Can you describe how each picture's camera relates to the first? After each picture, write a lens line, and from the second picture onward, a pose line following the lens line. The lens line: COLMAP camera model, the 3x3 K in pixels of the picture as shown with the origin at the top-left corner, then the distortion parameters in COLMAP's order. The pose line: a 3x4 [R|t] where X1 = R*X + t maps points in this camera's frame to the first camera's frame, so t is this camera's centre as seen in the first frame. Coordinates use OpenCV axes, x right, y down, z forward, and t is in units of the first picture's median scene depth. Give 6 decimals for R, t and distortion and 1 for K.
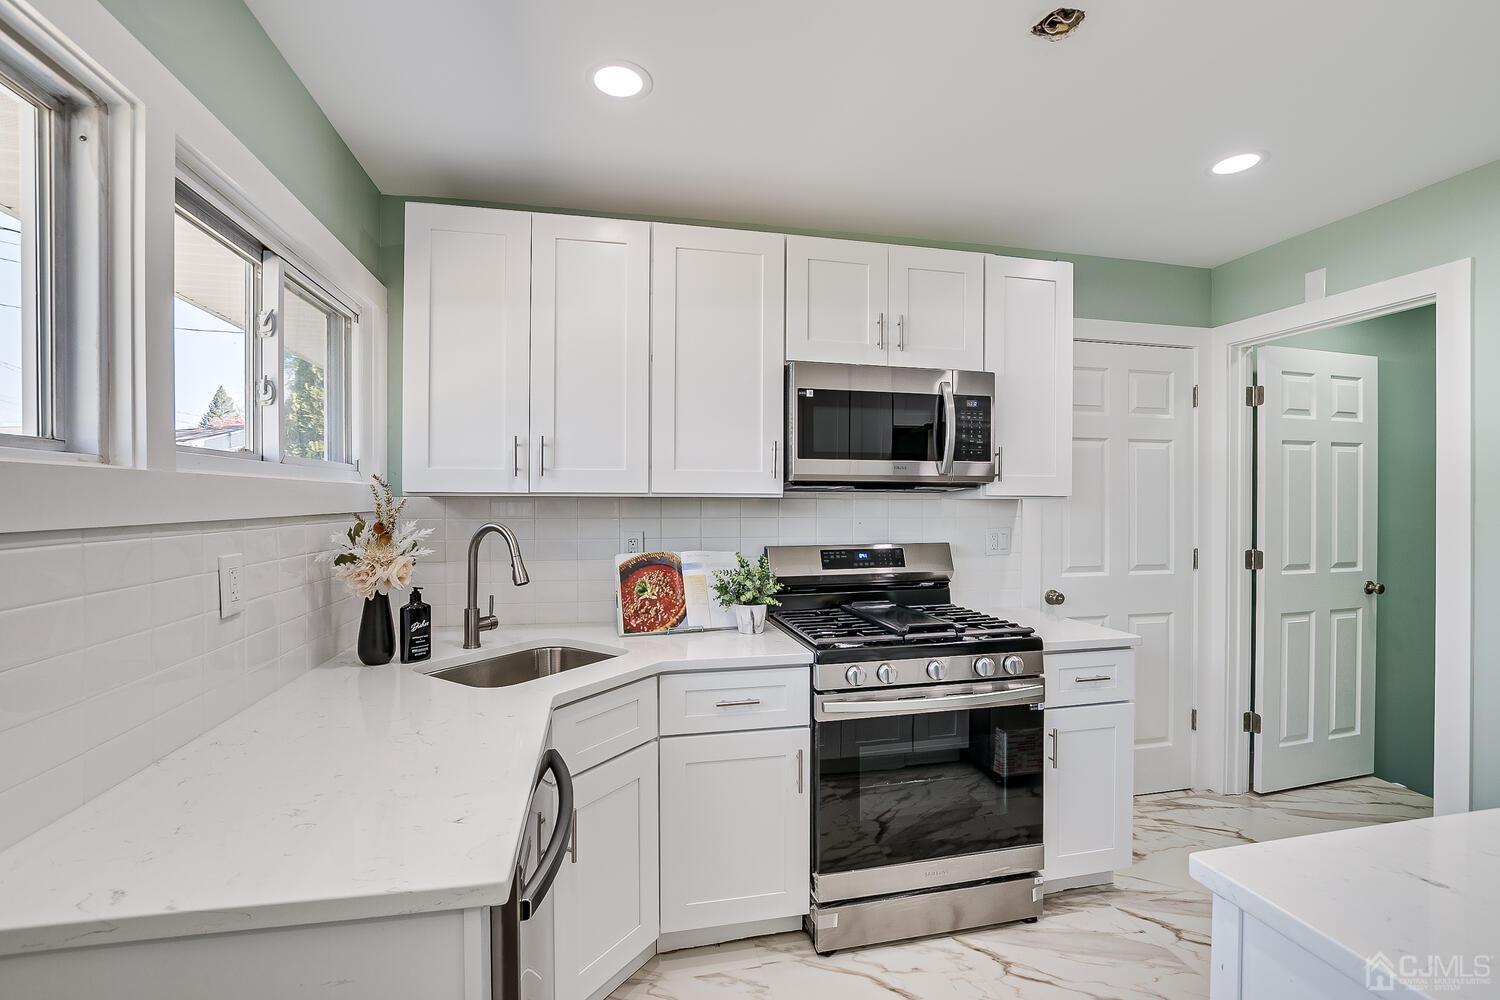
lens RADIAL K [[651.5, 0, 746.9], [0, 651.5, 498.8], [0, 0, 1]] dist [-0.014912, 0.000638]
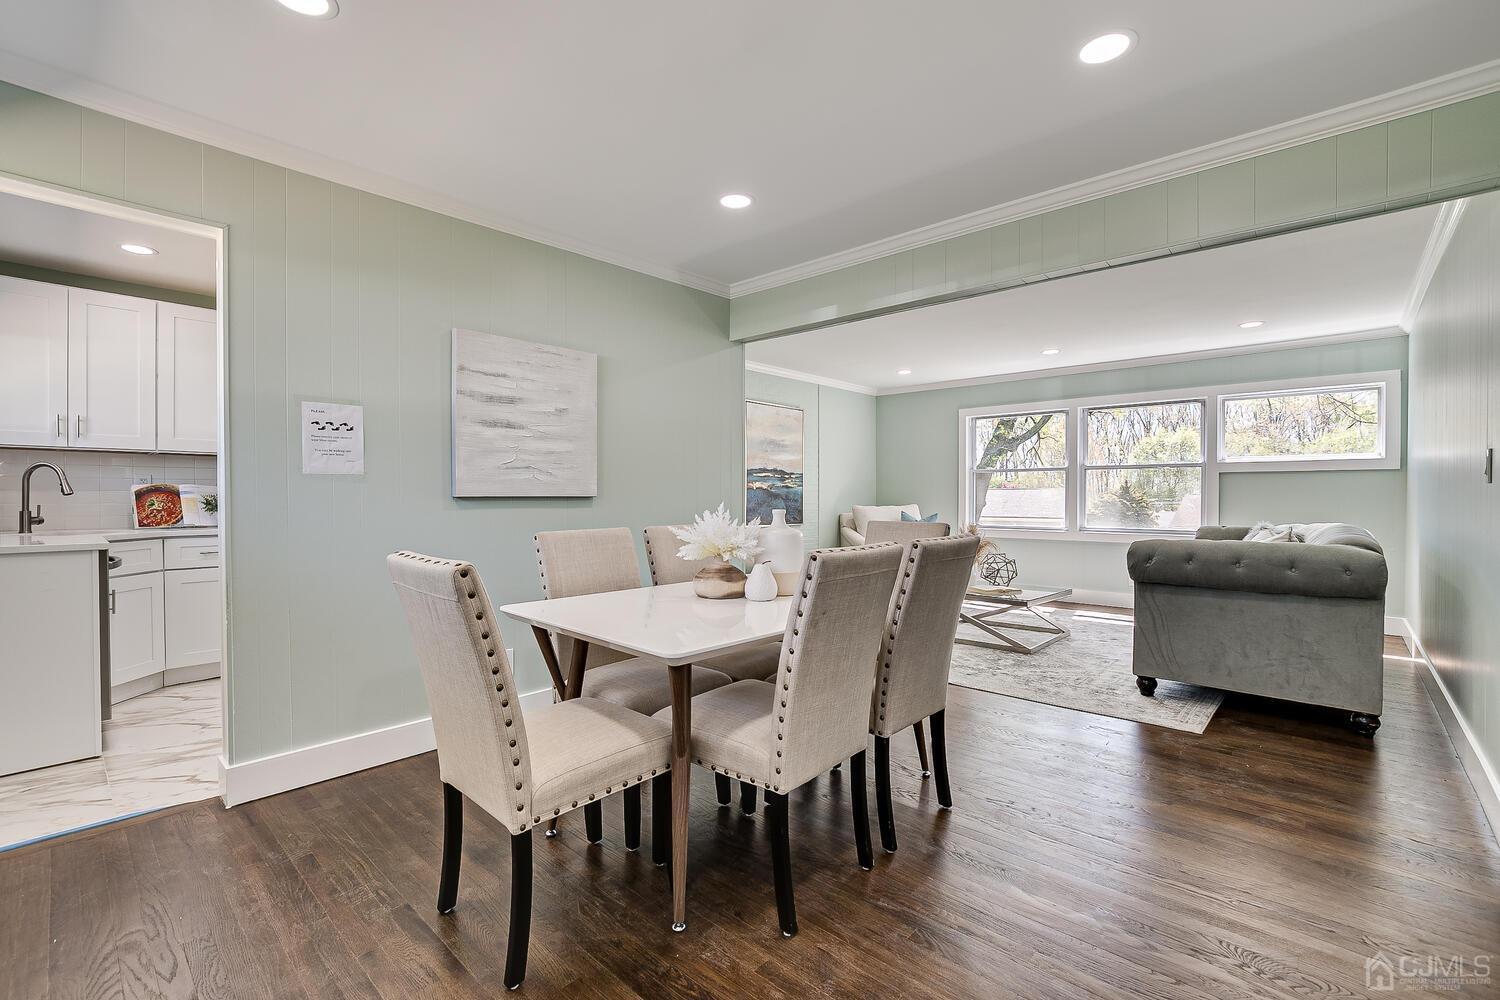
lens RADIAL K [[651.5, 0, 738.7], [0, 651.5, 510.3], [0, 0, 1]] dist [-0.014912, 0.000638]
pose [[0.826205, -0.006714, 0.563330, 0.181874], [-0.002345, 0.999879, 0.015356, 0.126600], [-0.563365, -0.014008, 0.826089, -1.411574]]
